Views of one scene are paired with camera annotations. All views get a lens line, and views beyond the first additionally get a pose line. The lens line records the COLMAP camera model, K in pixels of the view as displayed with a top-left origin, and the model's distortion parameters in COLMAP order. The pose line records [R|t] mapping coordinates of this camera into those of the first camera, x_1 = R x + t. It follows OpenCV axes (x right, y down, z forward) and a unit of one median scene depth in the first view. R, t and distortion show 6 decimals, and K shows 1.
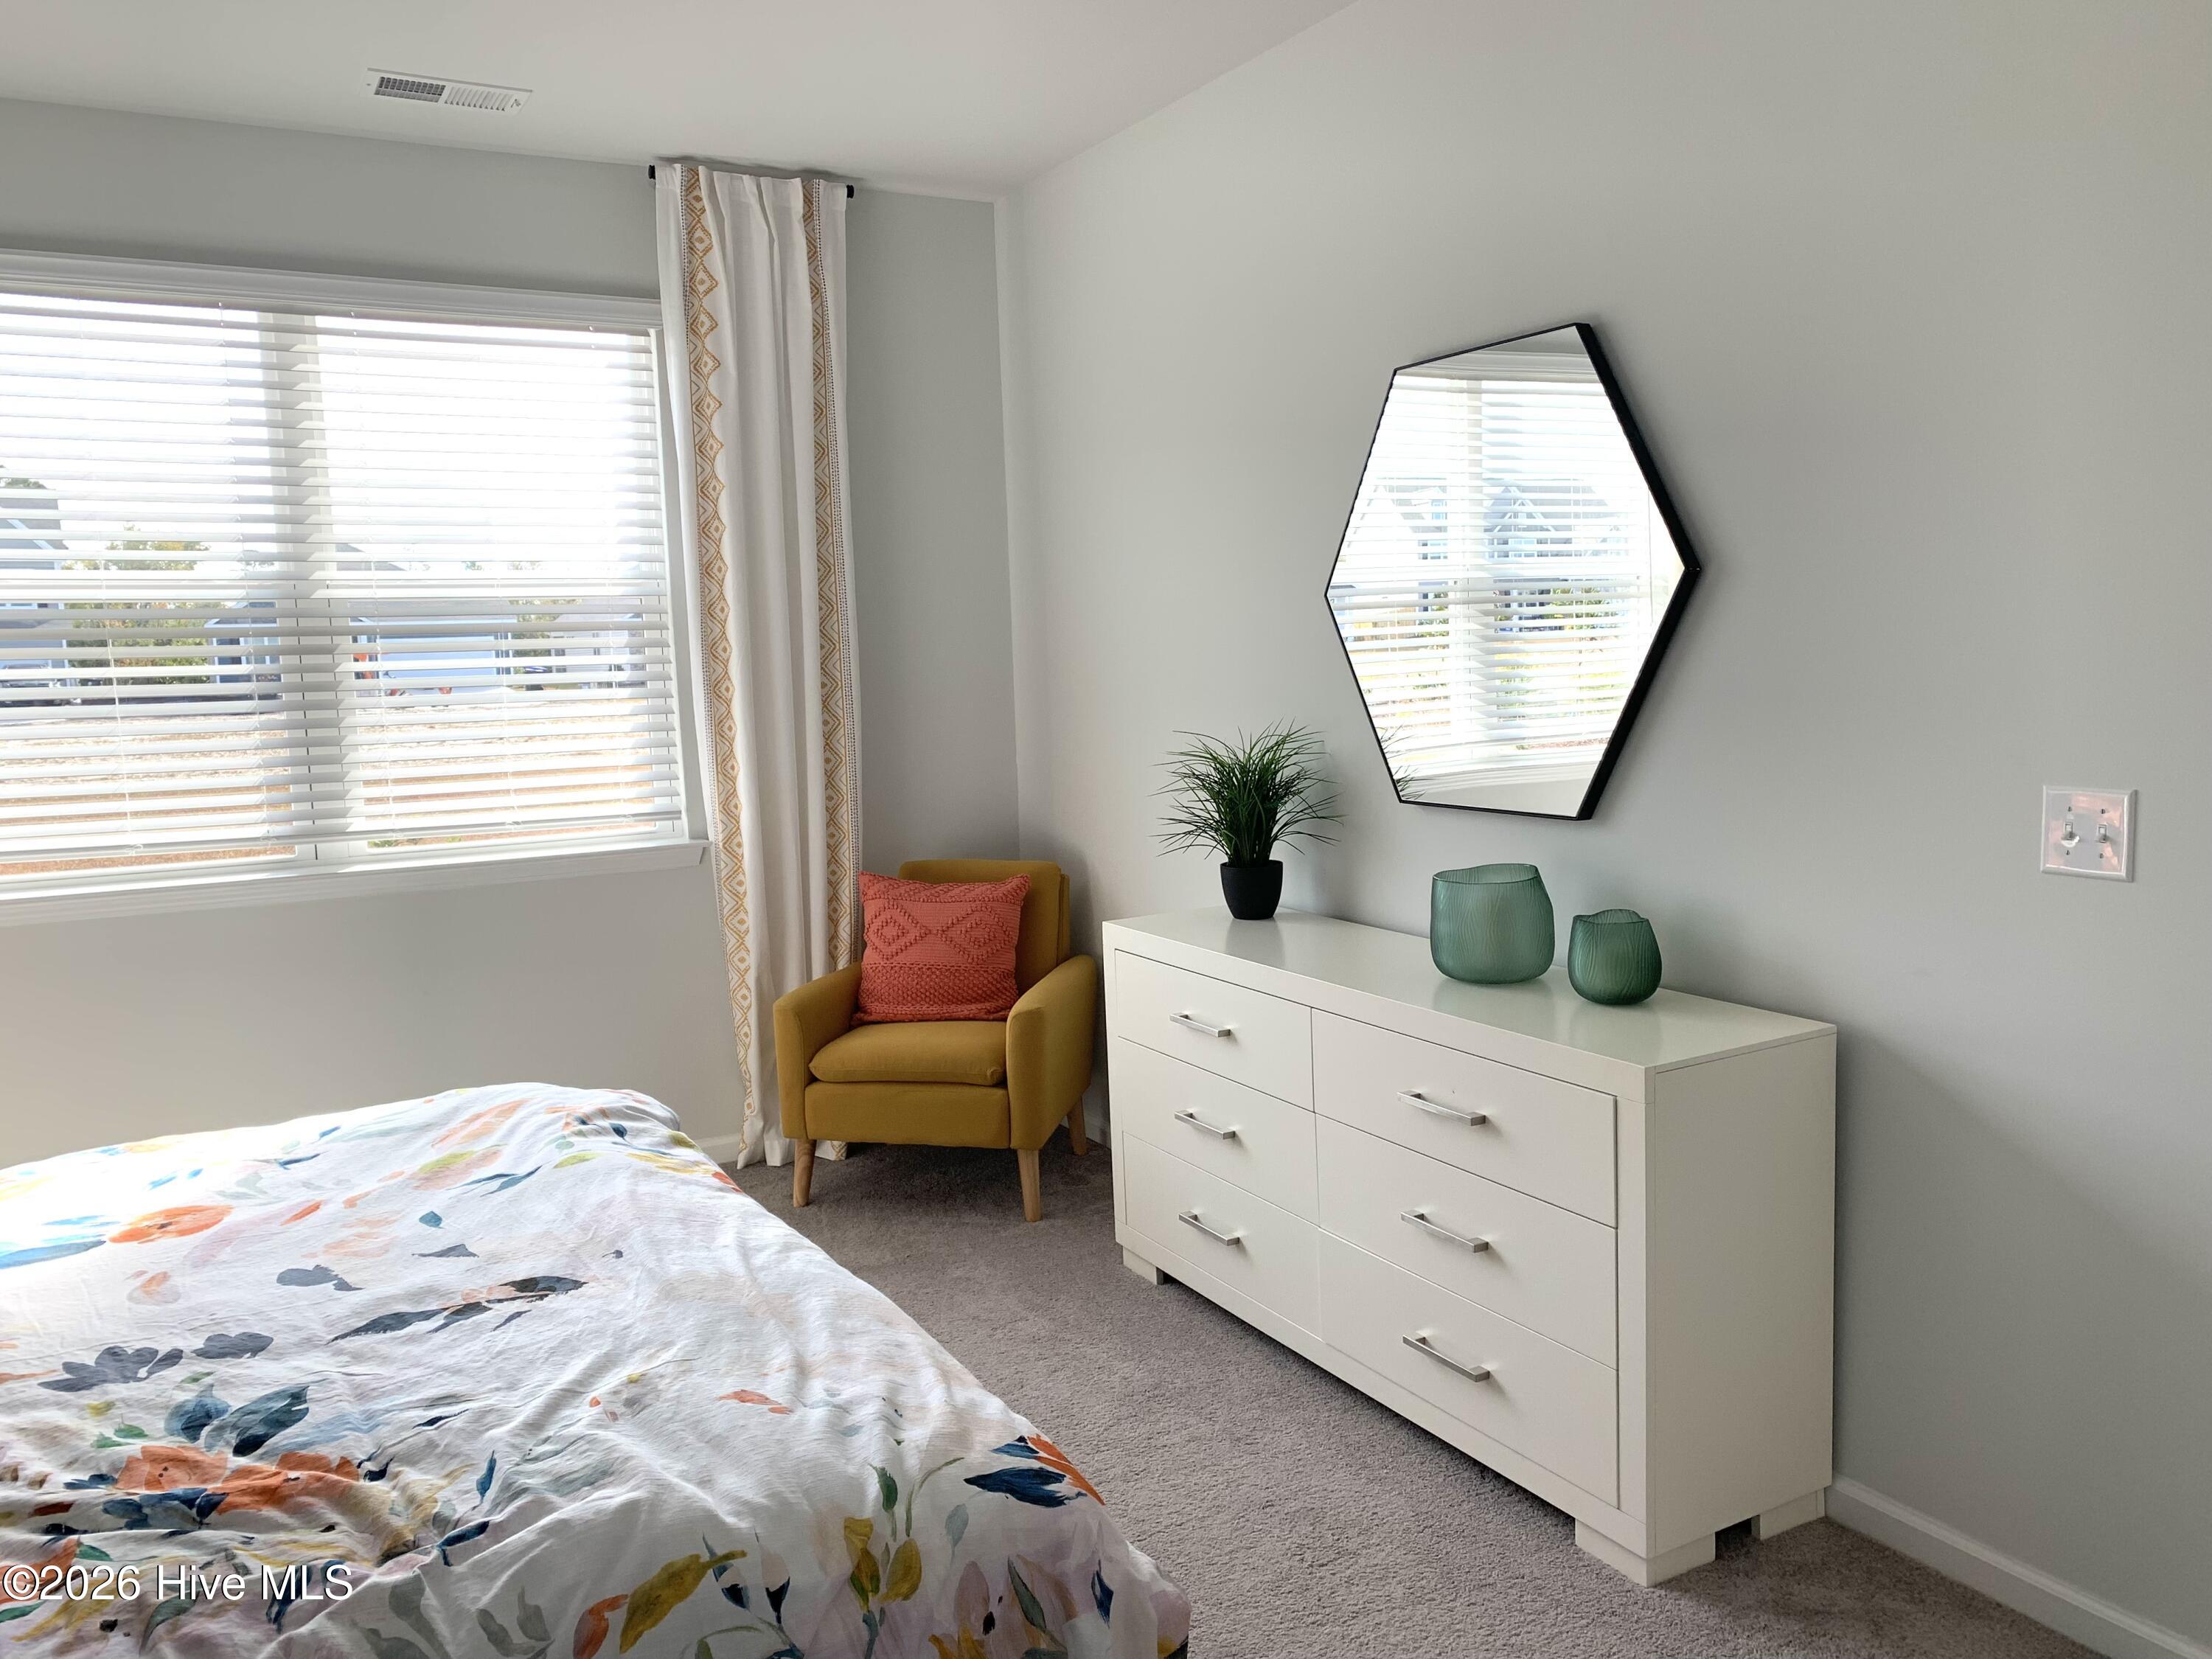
lens RADIAL K [[1707.8, 0, 1124.2], [0, 1707.8, 825.4], [0, 0, 1]] dist [0.039030, -0.032492]
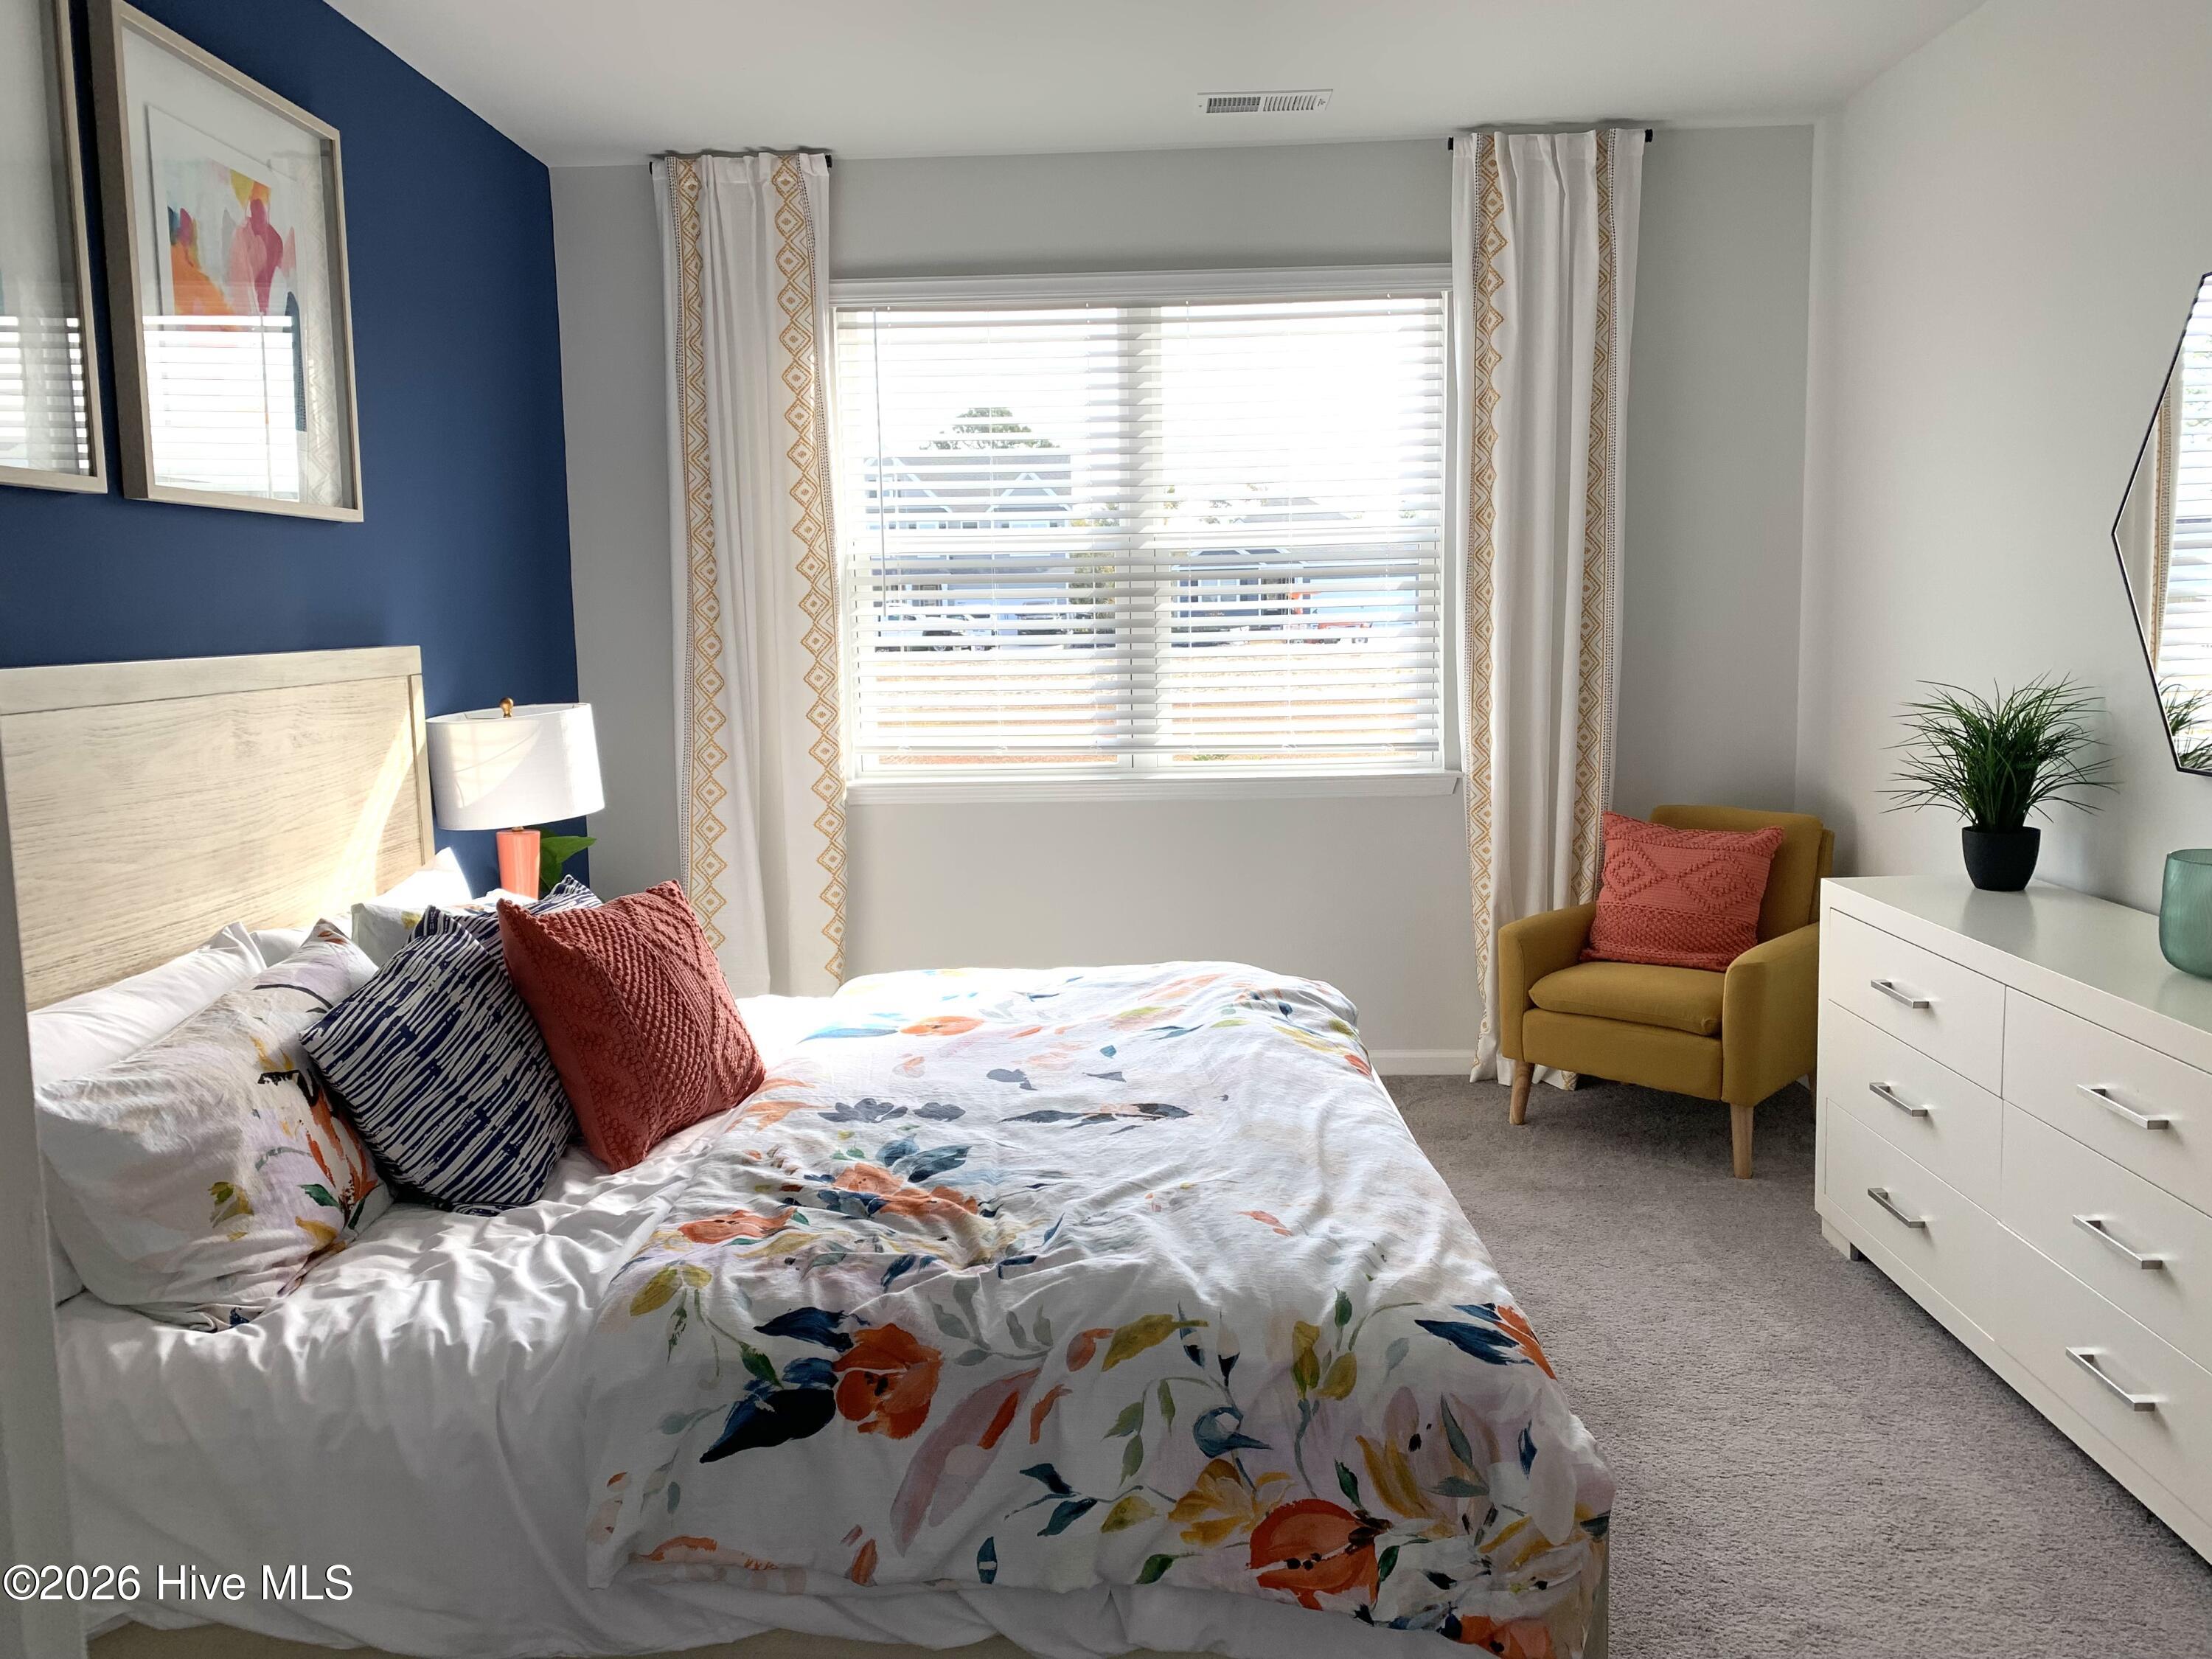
lens RADIAL K [[1707.8, 0, 1095.4], [0, 1707.8, 816.3], [0, 0, 1]] dist [0.039030, -0.032492]
pose [[0.858435, 0.073383, -0.507646, 0.161701], [-0.059471, 0.997278, 0.043595, 0.005183], [0.509463, -0.007233, 0.860462, -0.052031]]
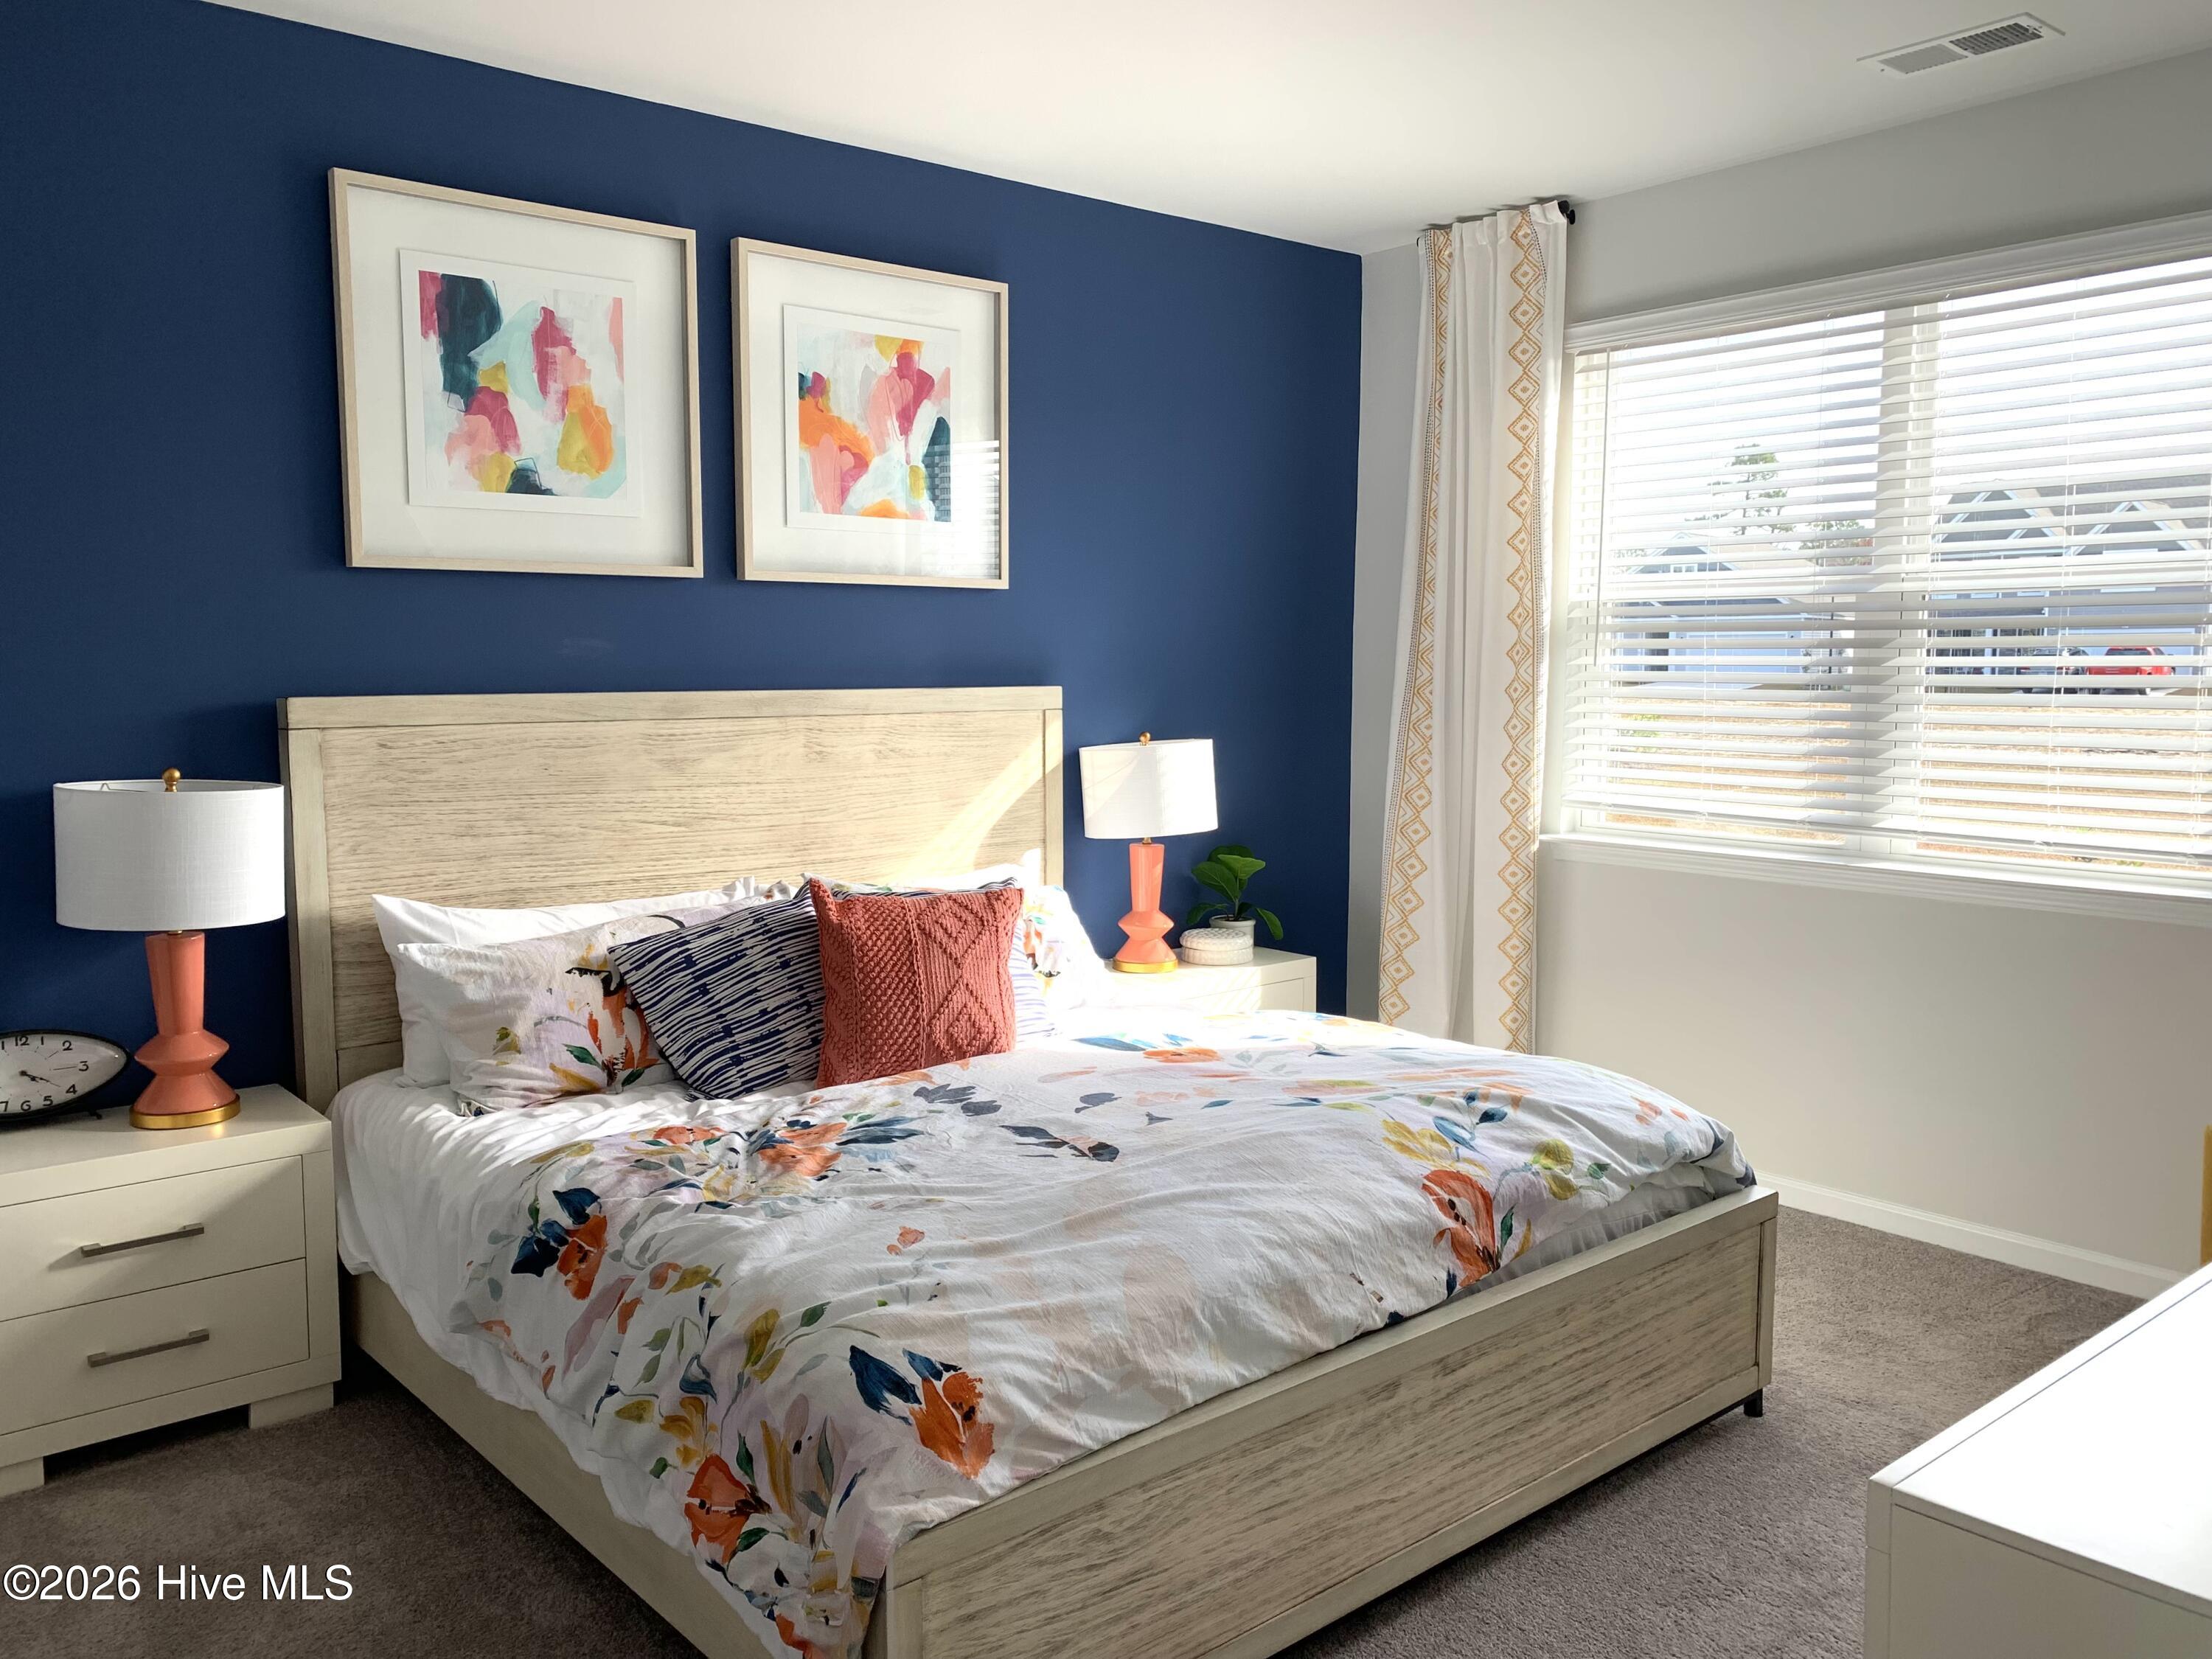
lens RADIAL K [[1707.8, 0, 1084.6], [0, 1707.8, 829.6], [0, 0, 1]] dist [0.039030, -0.032492]
pose [[0.173490, 0.125244, -0.976839, 0.622857], [-0.106985, 0.988407, 0.107727, -0.074799], [0.979007, 0.085817, 0.184878, 0.522843]]
